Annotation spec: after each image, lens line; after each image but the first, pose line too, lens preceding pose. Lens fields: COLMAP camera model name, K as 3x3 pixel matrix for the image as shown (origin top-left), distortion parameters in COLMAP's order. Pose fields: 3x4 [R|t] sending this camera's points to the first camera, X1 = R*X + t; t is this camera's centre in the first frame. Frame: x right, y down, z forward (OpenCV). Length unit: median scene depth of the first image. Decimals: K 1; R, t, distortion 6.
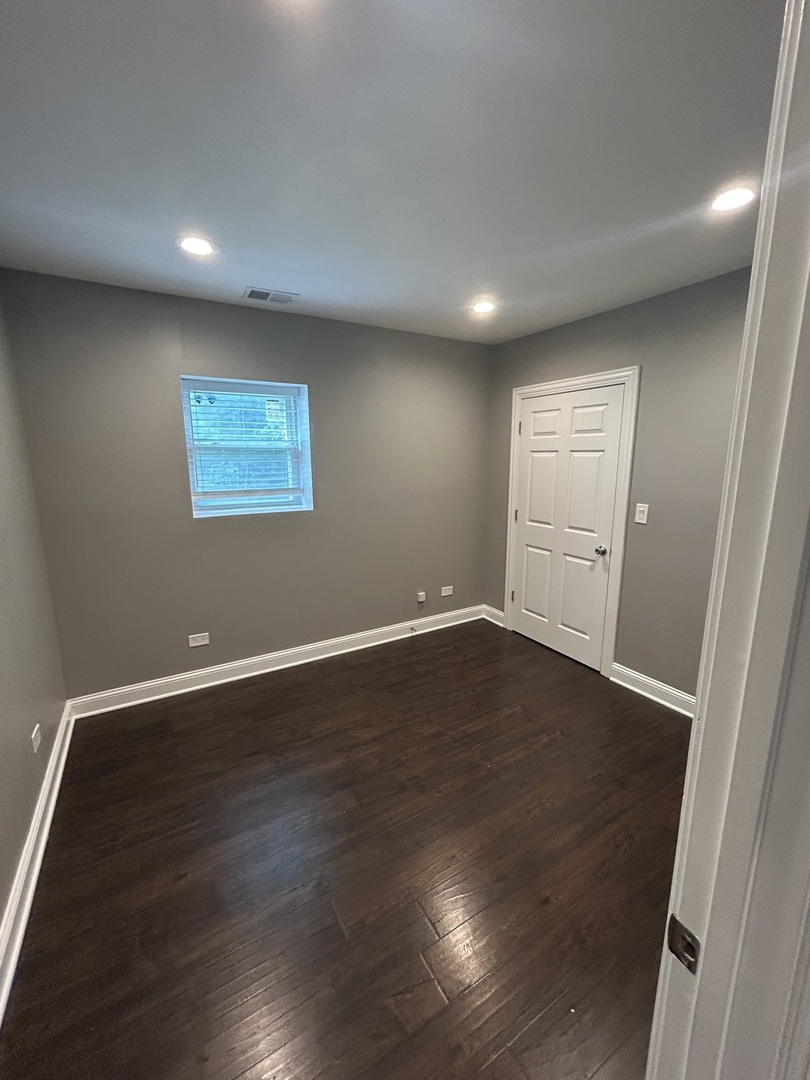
lens RADIAL K [[436.8, 0, 405.4], [0, 436.8, 545.0], [0, 0, 1]] dist [0.002656, 0.000342]
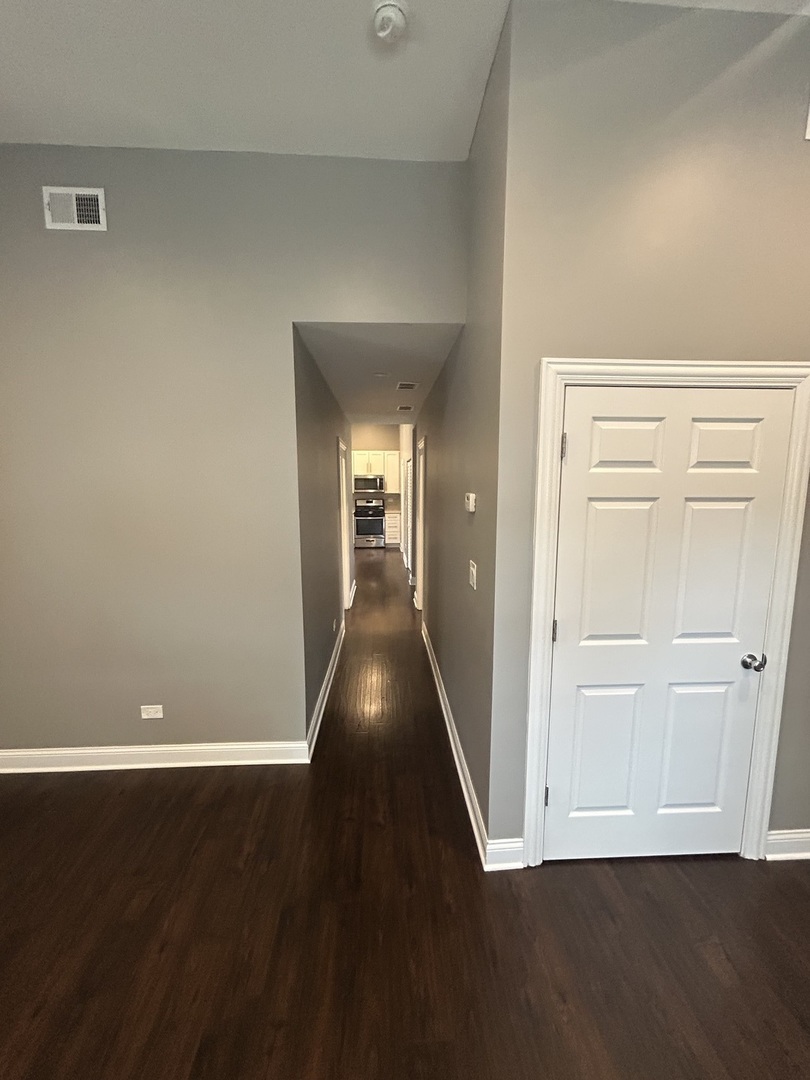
lens RADIAL K [[436.8, 0, 413.0], [0, 436.8, 545.6], [0, 0, 1]] dist [0.002656, 0.000342]
pose [[0.467205, -0.115149, 0.876619, -0.256983], [0.179799, 0.983139, 0.033315, -0.237978], [-0.865674, 0.142050, 0.480031, 1.047496]]
